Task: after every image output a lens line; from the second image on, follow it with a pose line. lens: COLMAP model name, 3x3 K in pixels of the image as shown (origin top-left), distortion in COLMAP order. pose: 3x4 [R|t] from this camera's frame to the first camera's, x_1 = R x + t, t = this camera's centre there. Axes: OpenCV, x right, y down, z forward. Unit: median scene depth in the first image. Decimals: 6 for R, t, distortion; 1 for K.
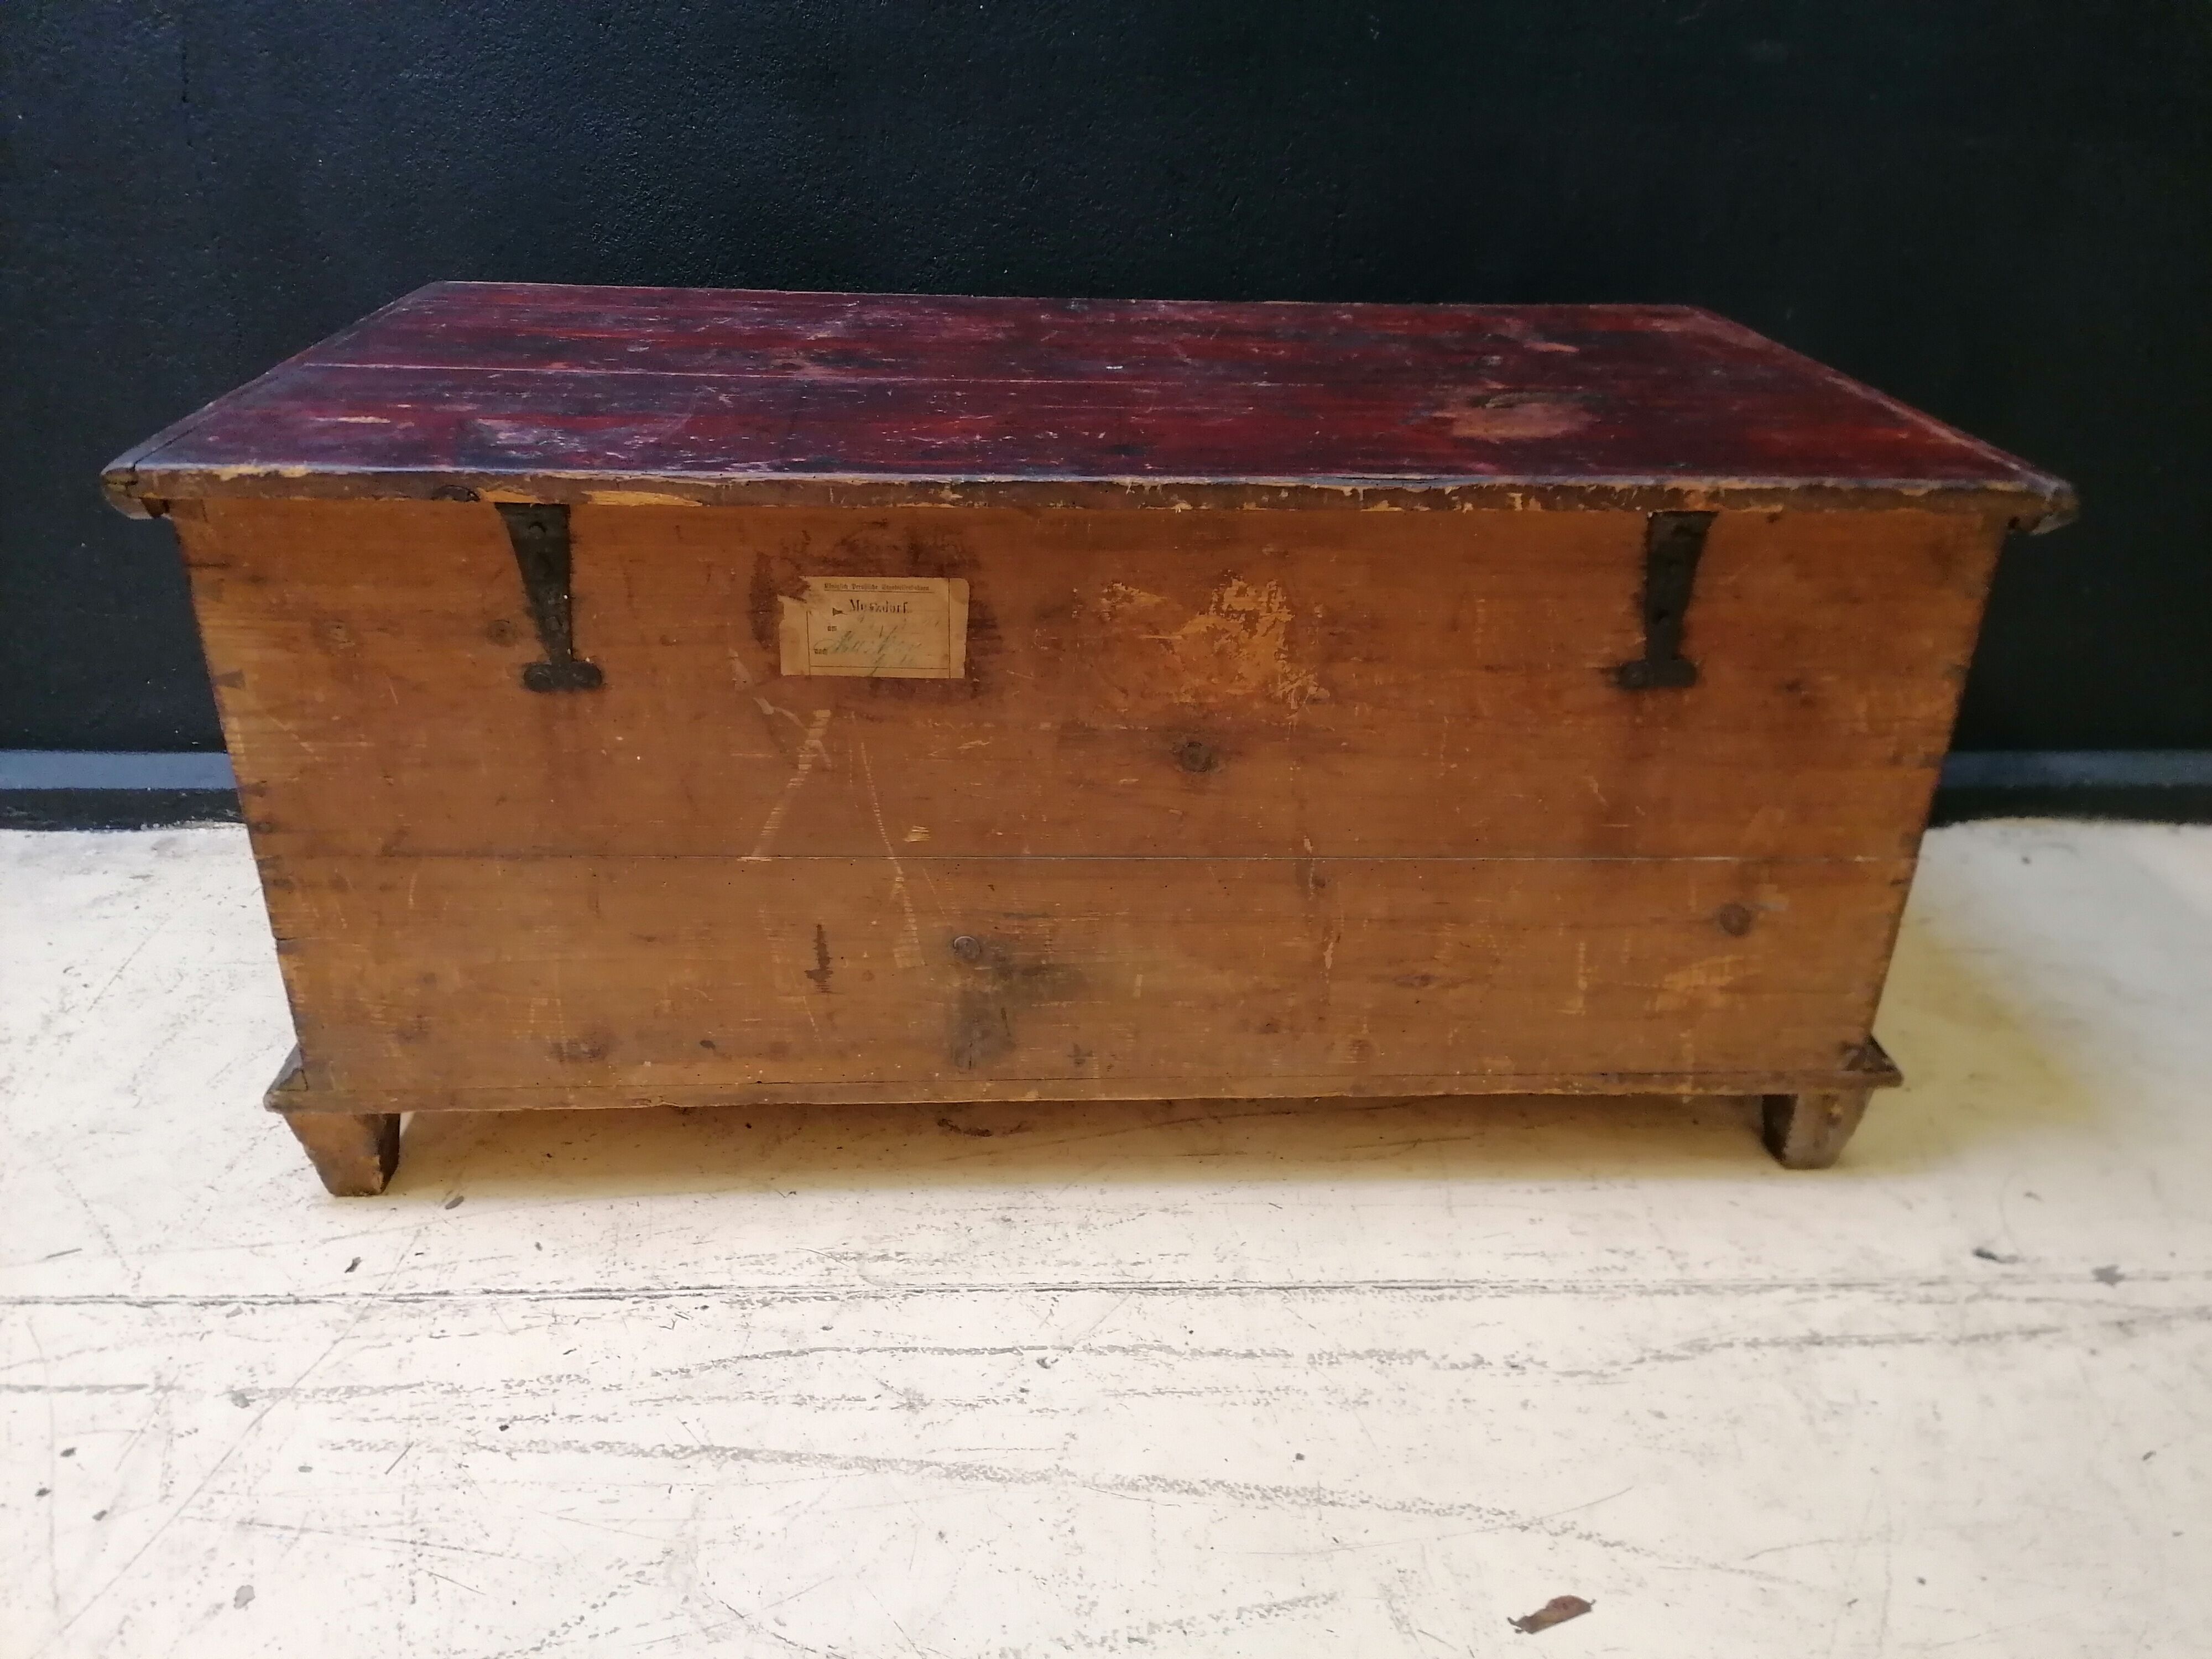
lens RADIAL K [[1661.2, 0, 1106.0], [0, 1661.2, 829.5], [0, 0, 1]] dist [0.120133, -0.160316]
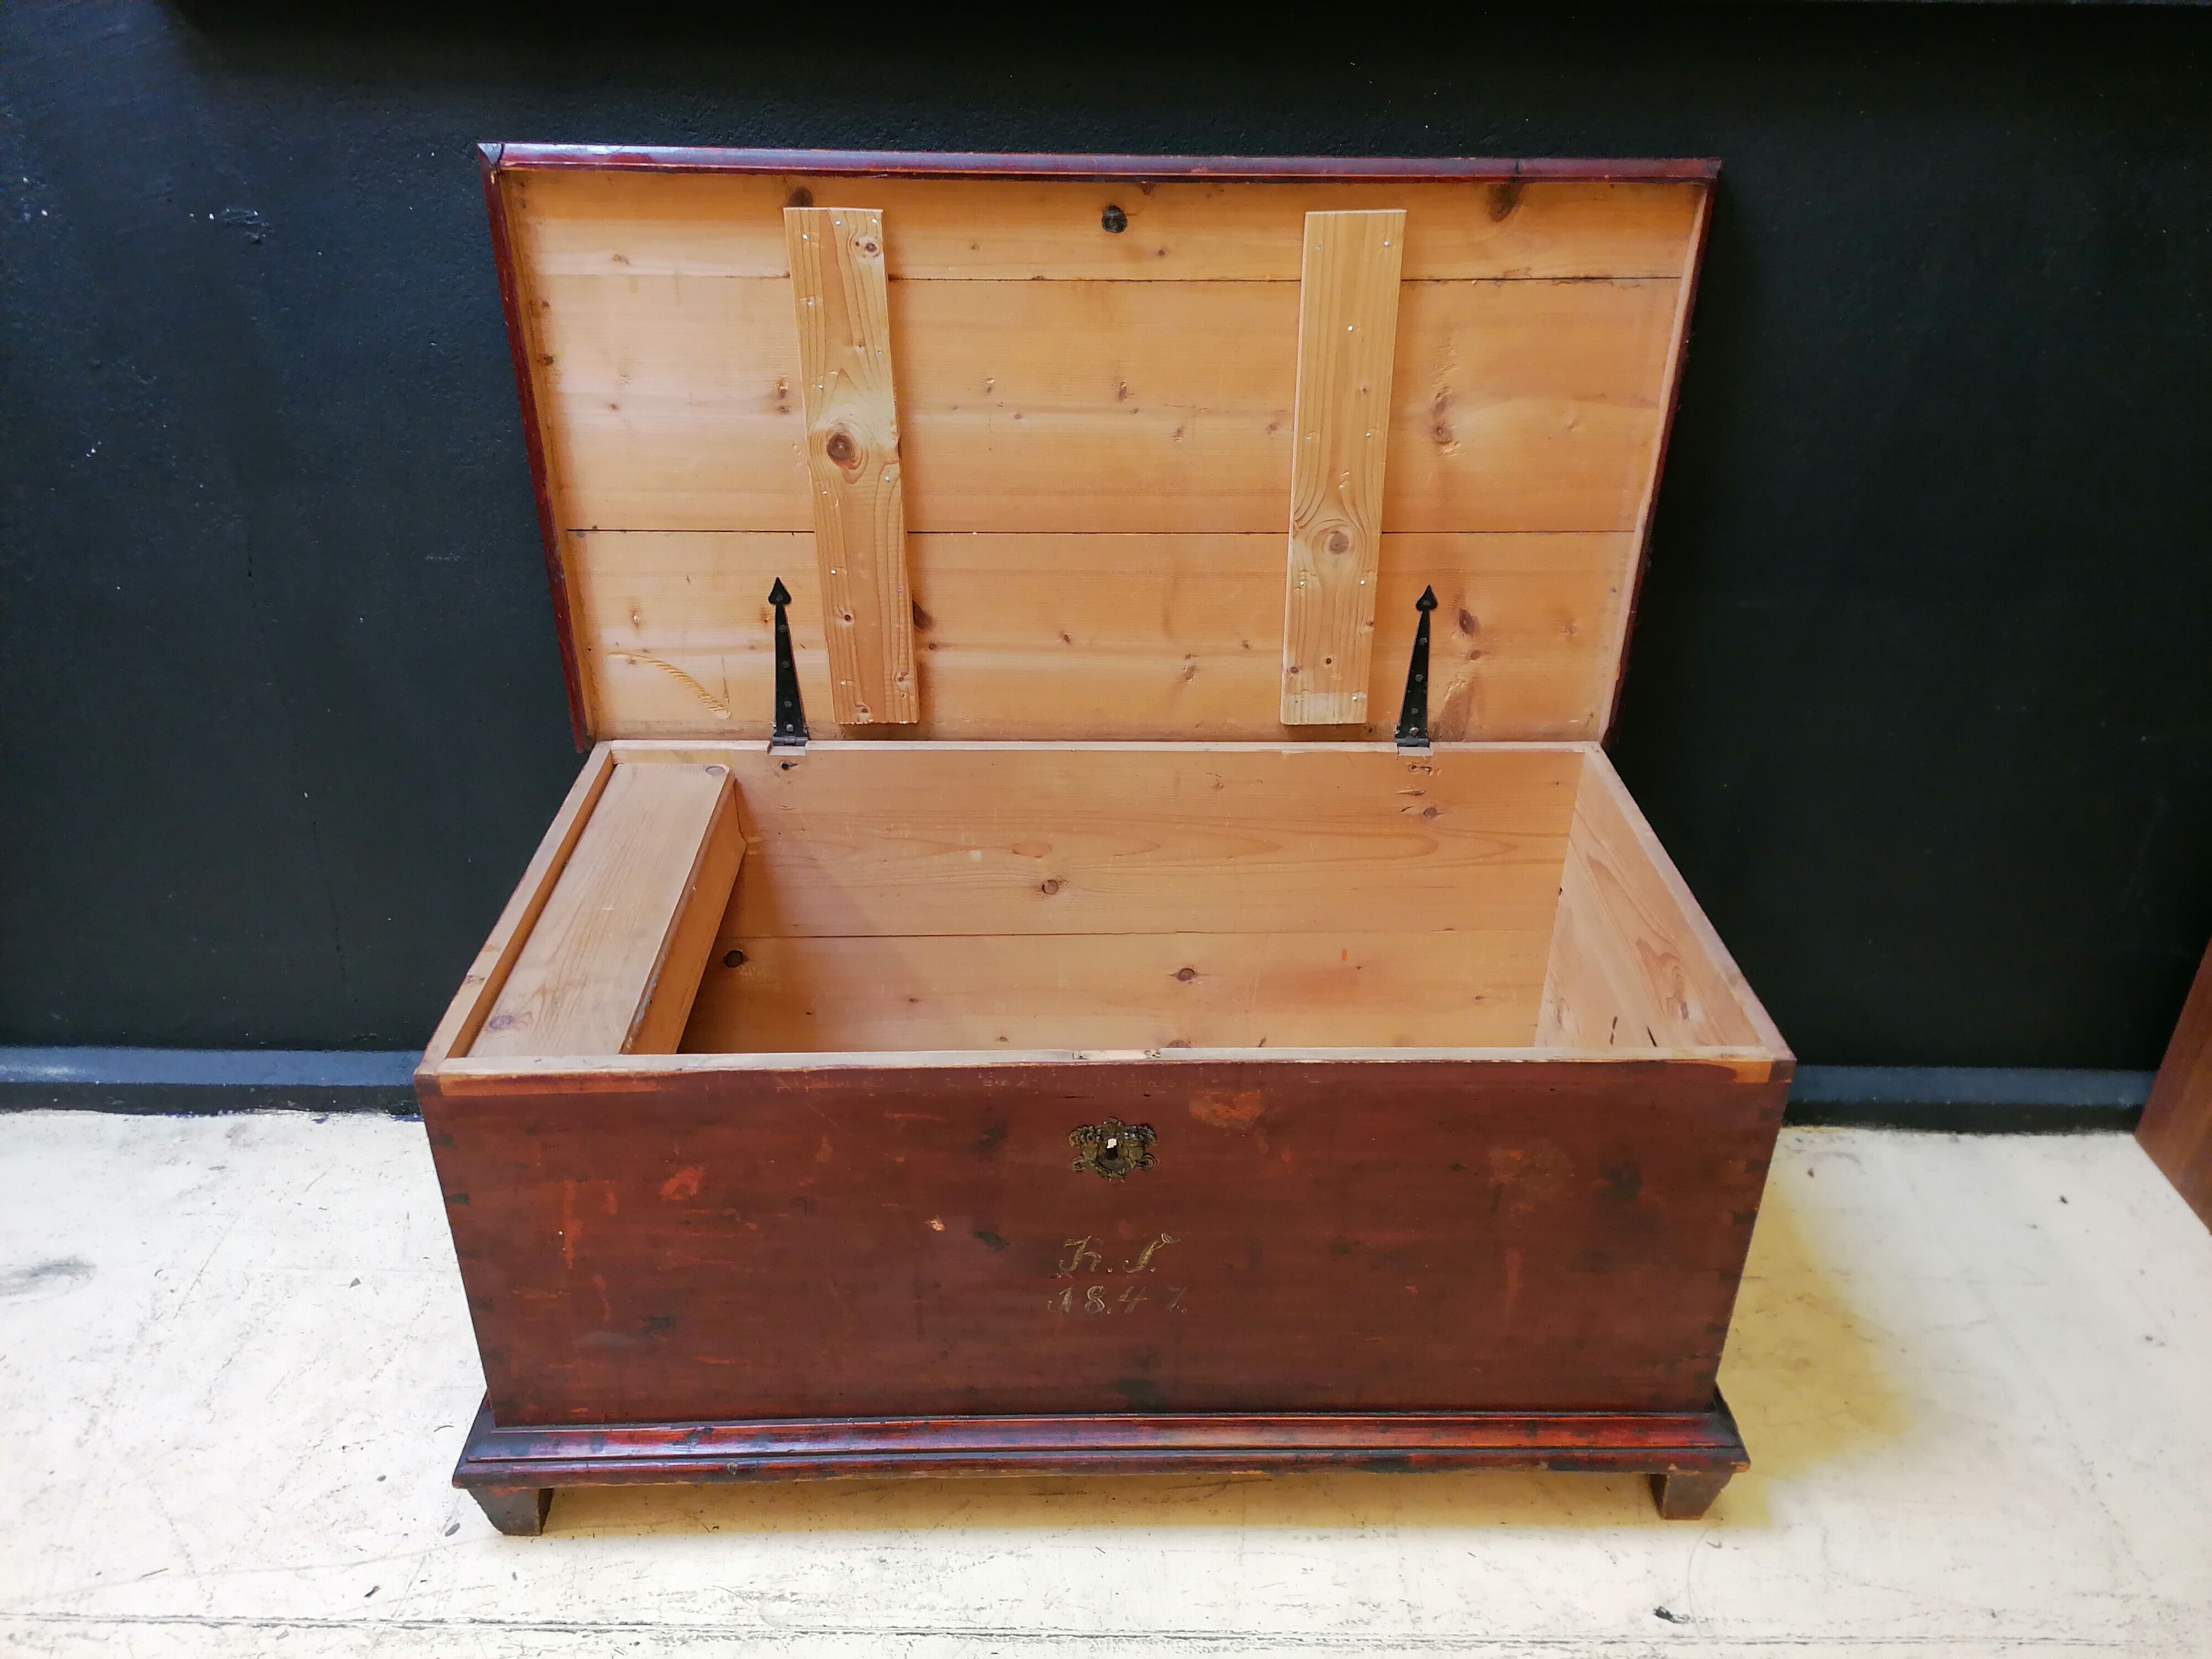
lens RADIAL K [[1661.2, 0, 1106.0], [0, 1661.2, 829.5], [0, 0, 1]] dist [0.120133, -0.160316]
pose [[0.999046, 0.016013, -0.040619, 0.159838], [-0.014557, 0.999250, 0.035883, -0.384051], [0.041163, -0.035258, 0.998530, -0.252952]]
